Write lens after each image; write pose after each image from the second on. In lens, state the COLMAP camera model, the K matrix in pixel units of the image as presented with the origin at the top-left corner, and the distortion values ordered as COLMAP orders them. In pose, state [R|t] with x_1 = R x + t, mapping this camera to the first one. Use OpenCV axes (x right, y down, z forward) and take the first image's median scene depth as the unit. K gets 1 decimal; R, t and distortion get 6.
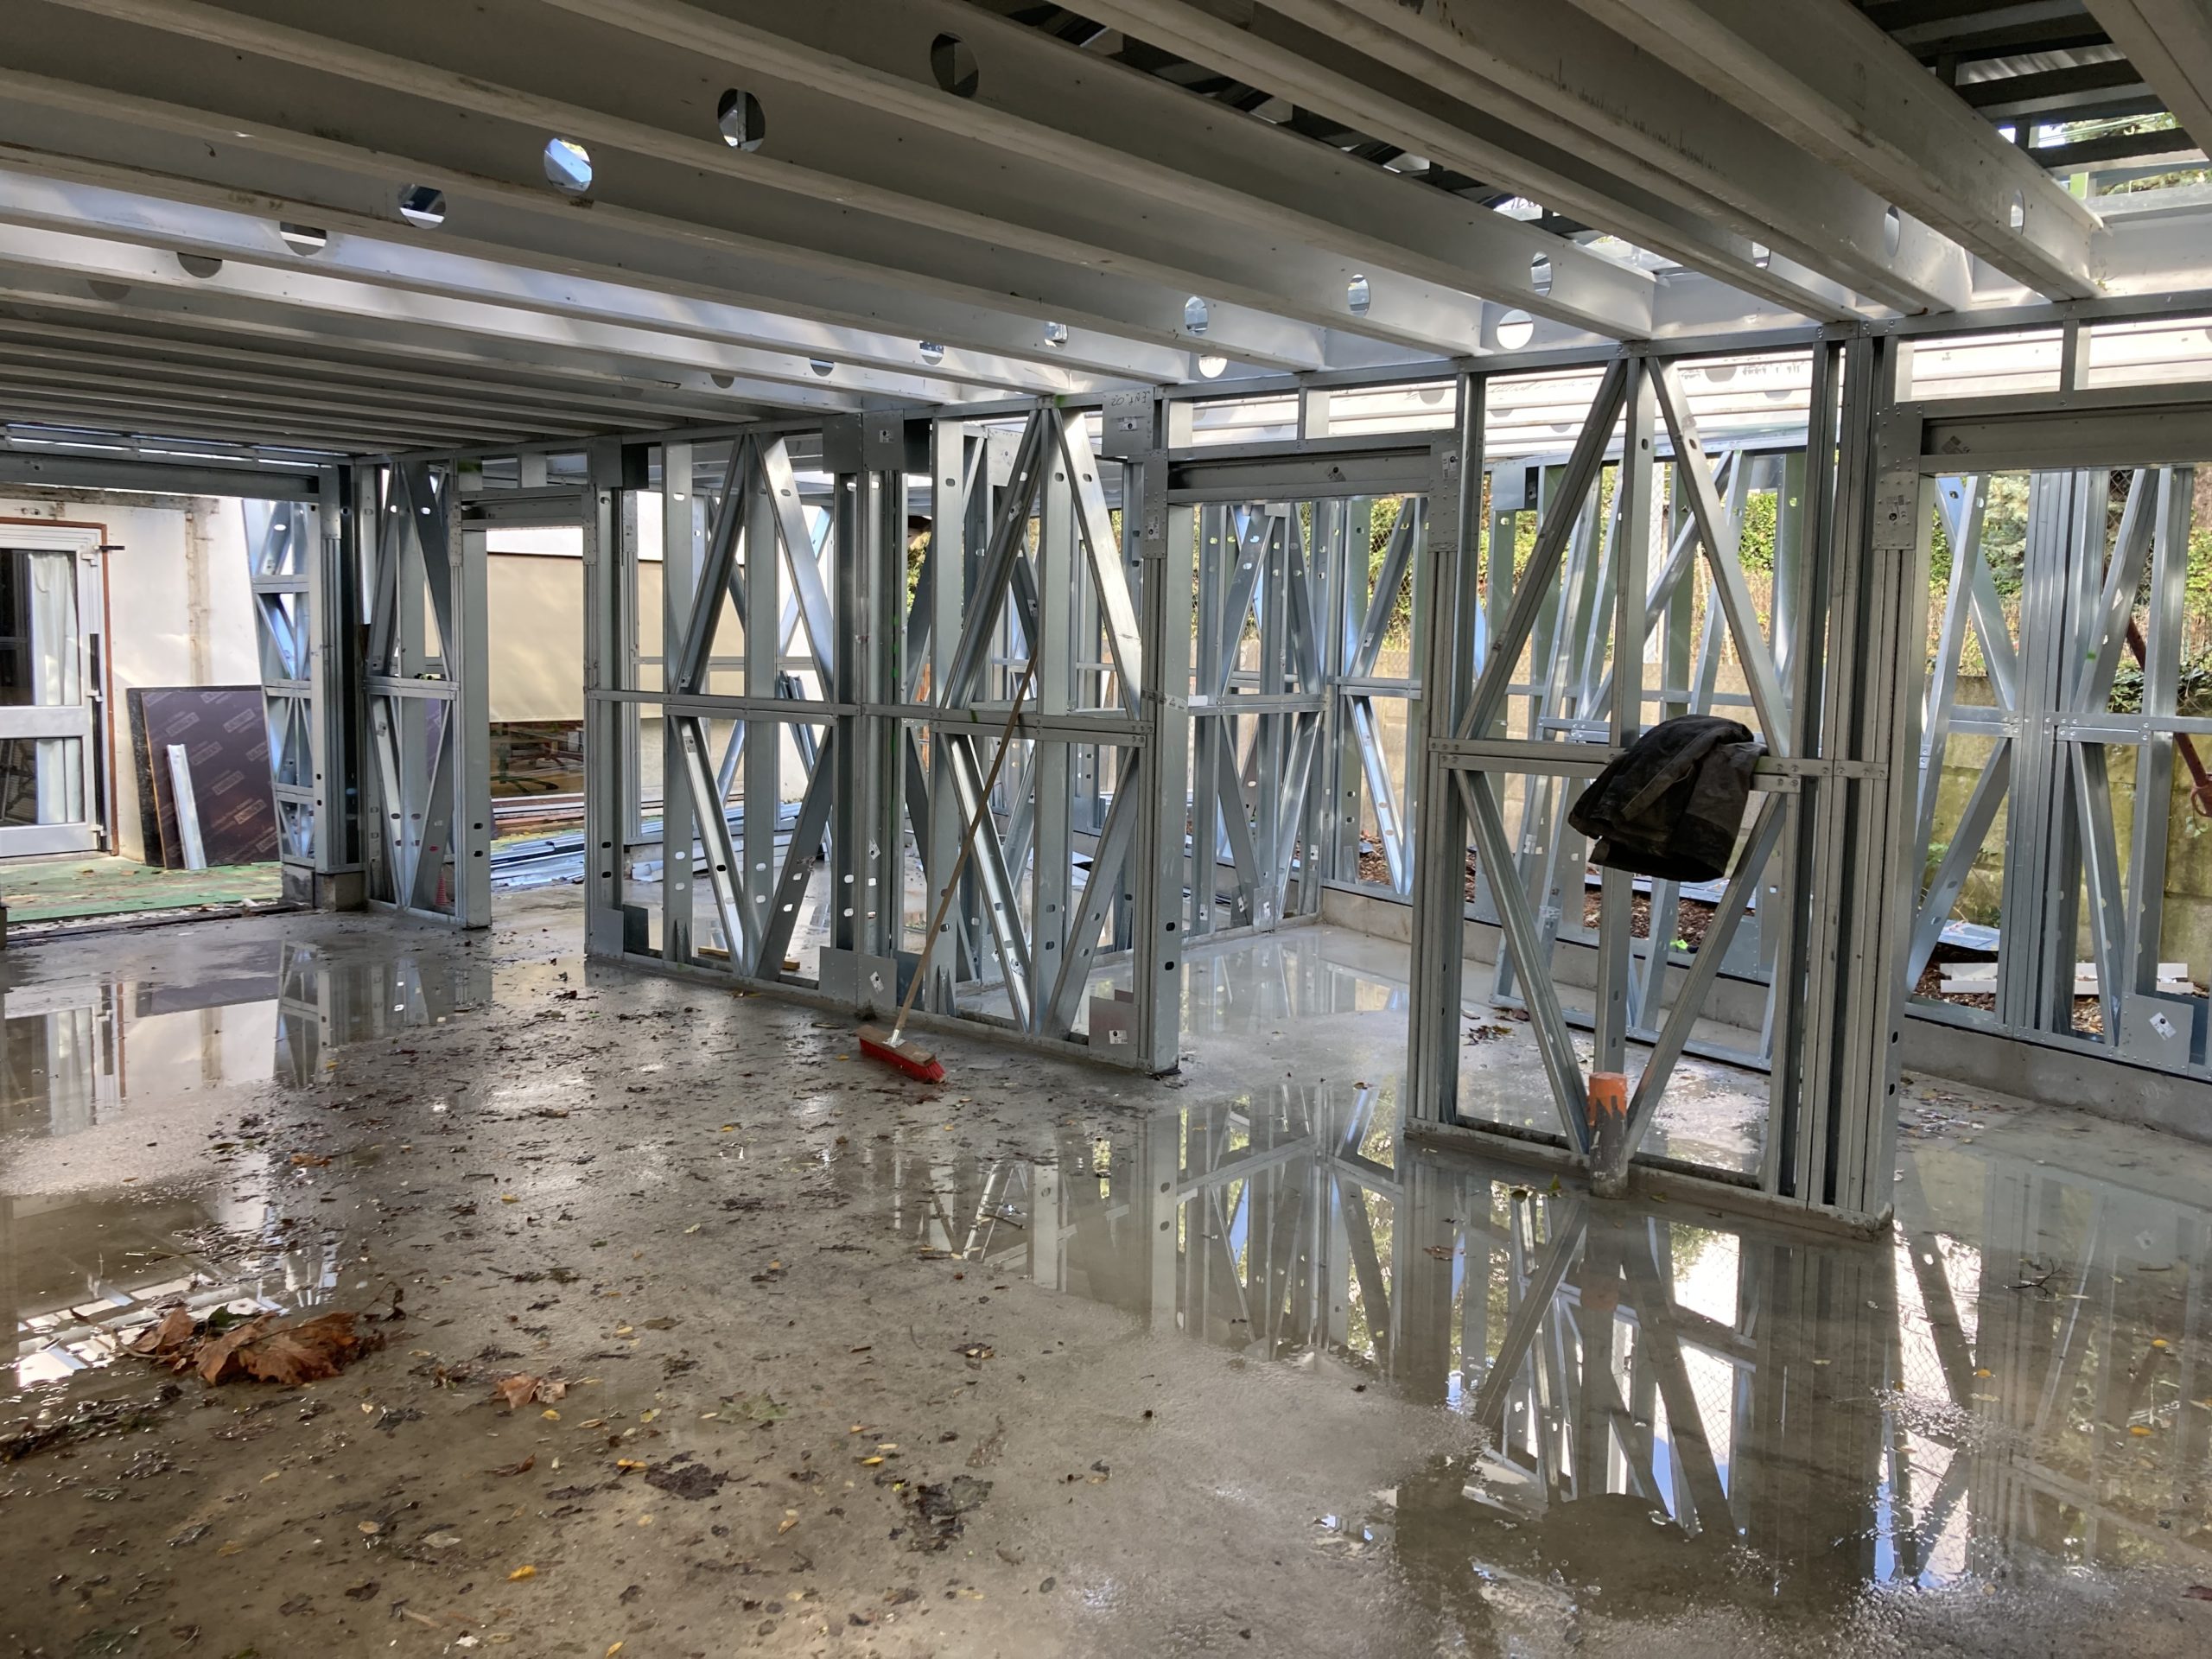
lens RADIAL K [[1854.0, 0, 1106.0], [0, 1854.0, 829.5], [0, 0, 1]] dist [0.005554, 0.004193]
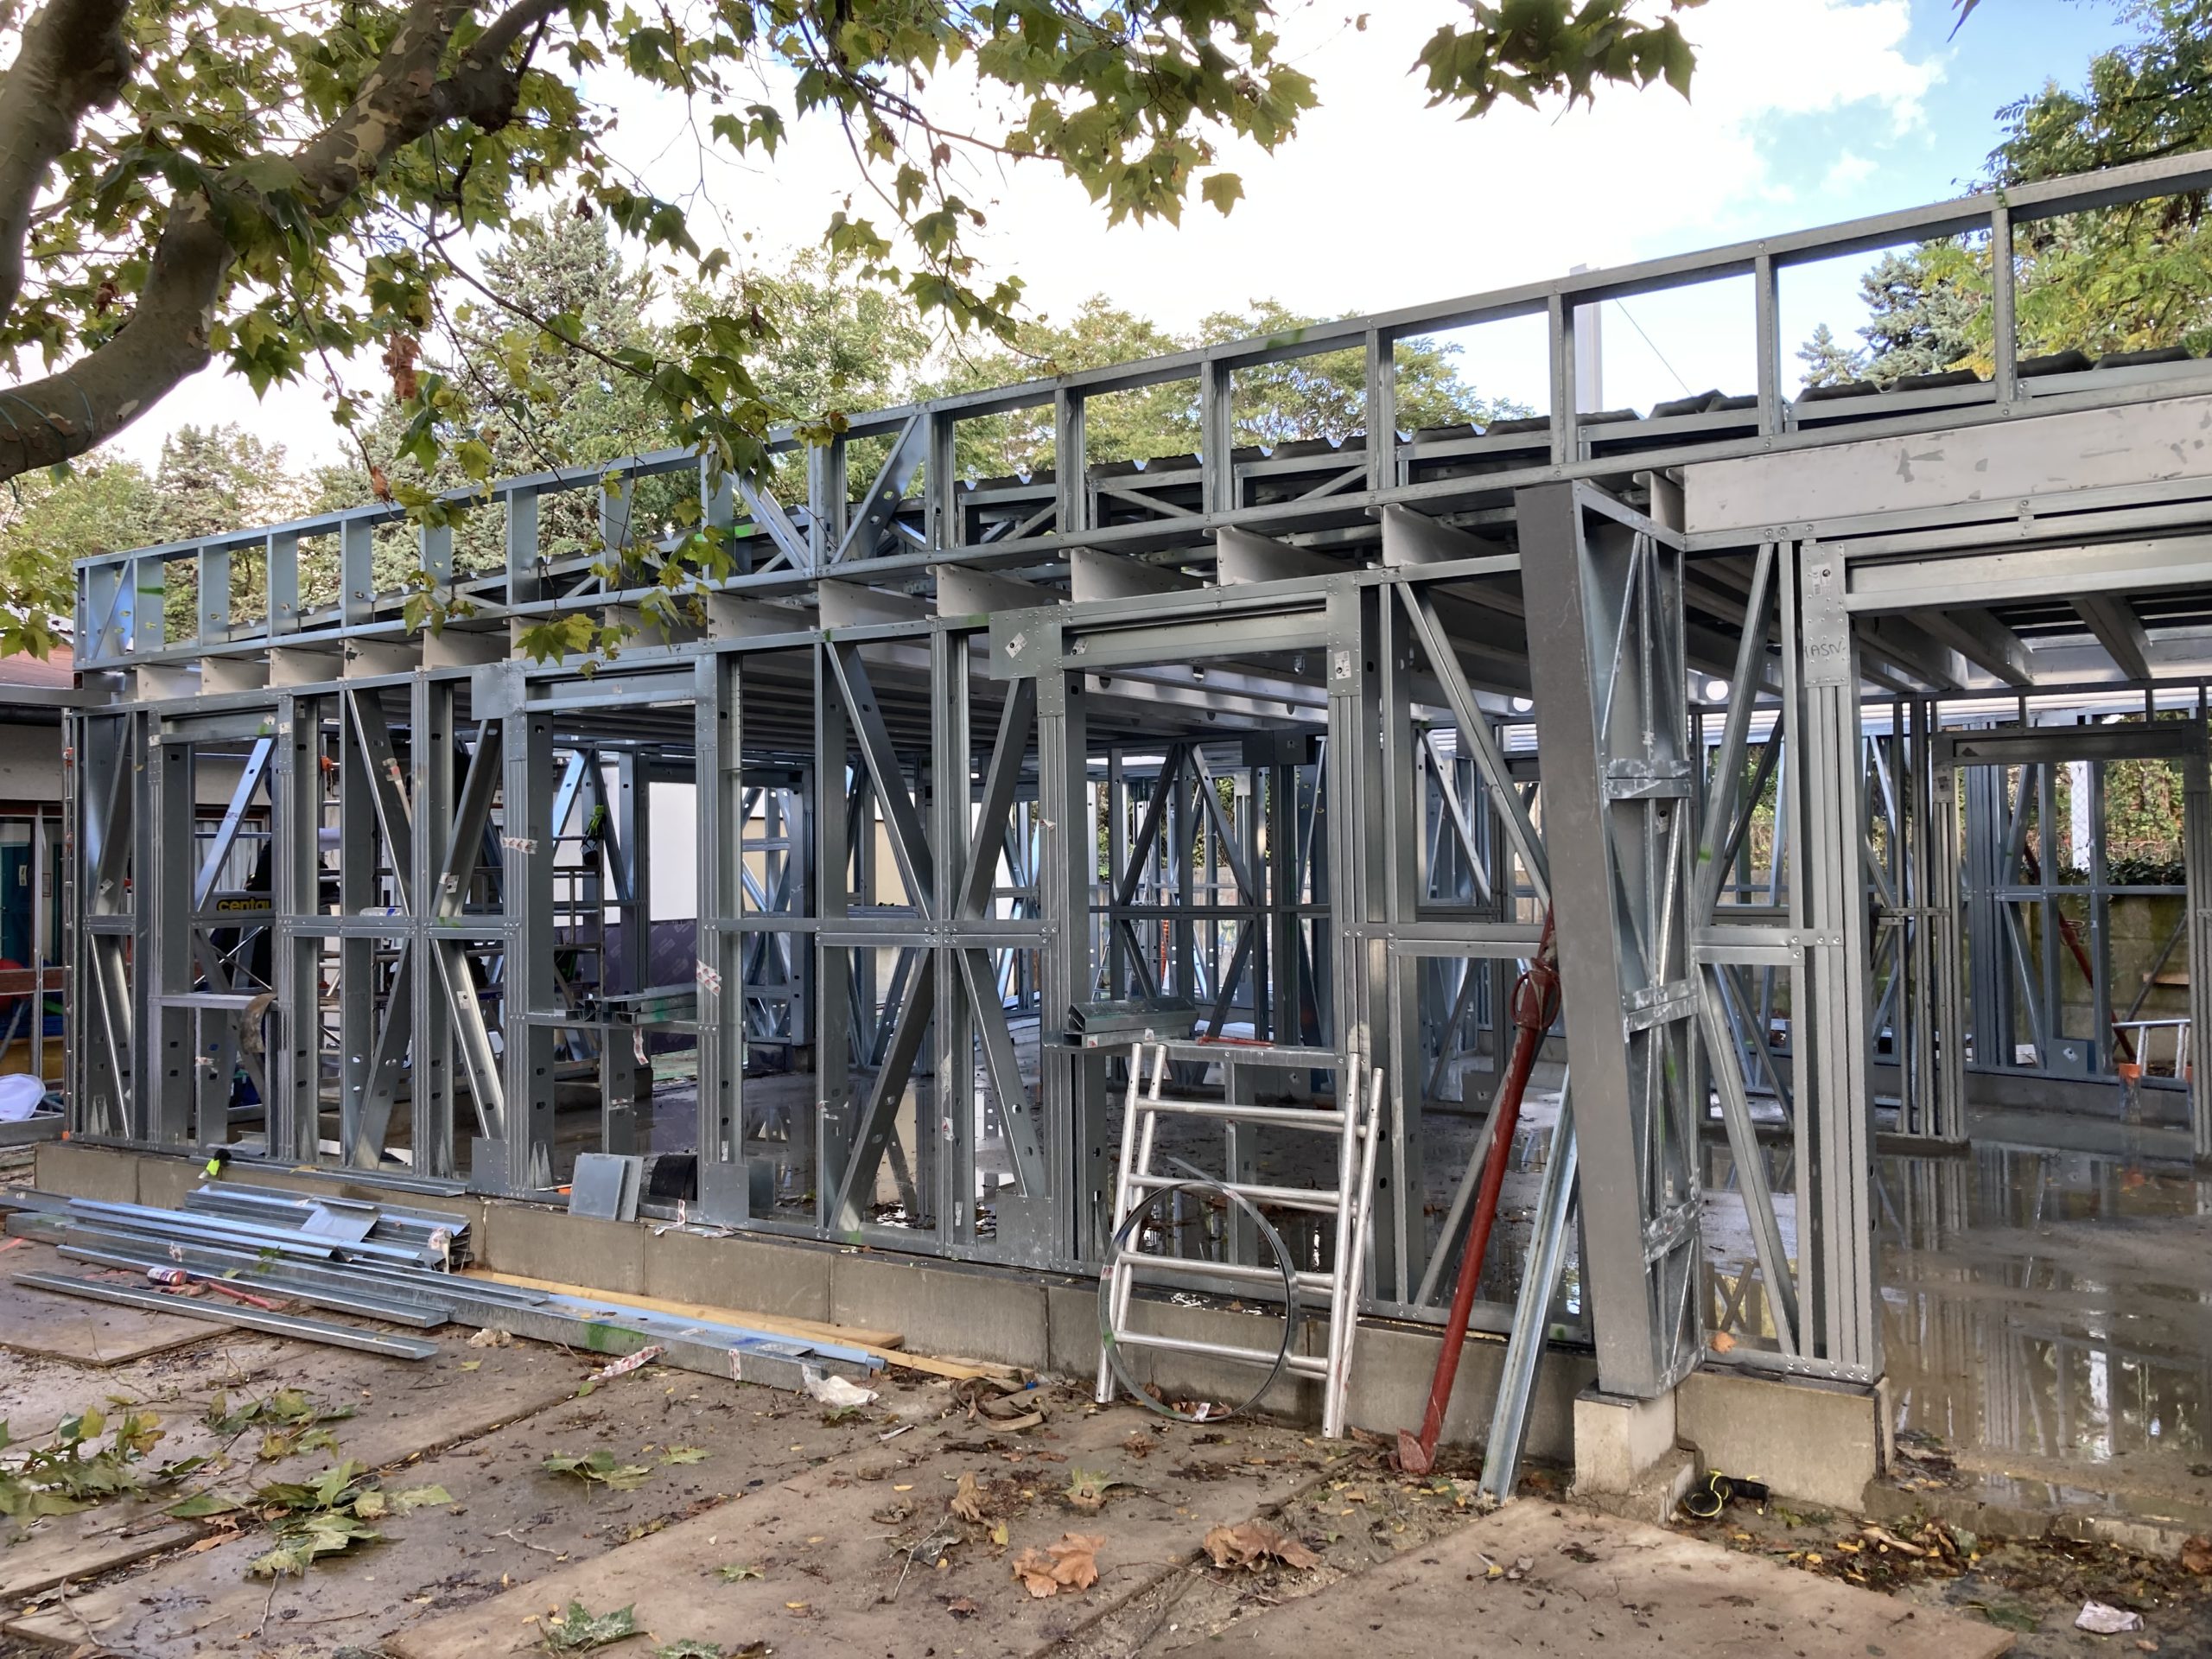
lens RADIAL K [[1806.2, 0, 1106.0], [0, 1806.2, 829.5], [0, 0, 1]] dist [-0.007515, -0.004591]
pose [[0.994045, -0.029314, 0.104952, -0.661781], [0.042405, 0.991280, -0.124764, 0.081745], [-0.100380, 0.128471, 0.986620, -0.811176]]
